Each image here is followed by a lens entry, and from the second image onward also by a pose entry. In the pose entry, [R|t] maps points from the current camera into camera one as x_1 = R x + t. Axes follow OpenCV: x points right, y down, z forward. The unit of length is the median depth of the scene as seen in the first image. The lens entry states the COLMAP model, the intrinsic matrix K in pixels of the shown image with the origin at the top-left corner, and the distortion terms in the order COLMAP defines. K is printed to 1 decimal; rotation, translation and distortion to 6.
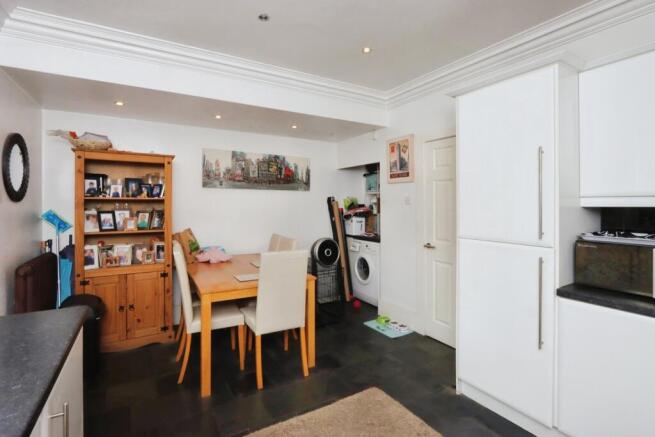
lens RADIAL K [[317.6, 0, 325.8], [0, 317.6, 215.4], [0, 0, 1]] dist [0.004365, 0.000379]
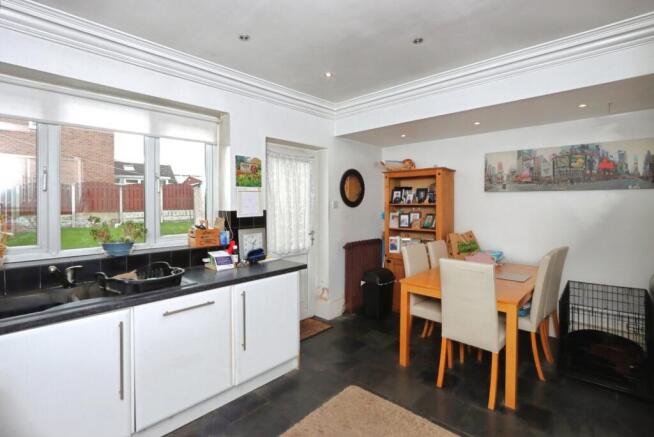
lens RADIAL K [[317.2, 0, 326.3], [0, 317.2, 216.8], [0, 0, 1]] dist [0.004365, 0.000379]
pose [[0.294073, 0.038009, -0.955027, 0.439434], [-0.027840, 0.999126, 0.031191, -0.026166], [0.955377, 0.017415, 0.294874, 0.214750]]
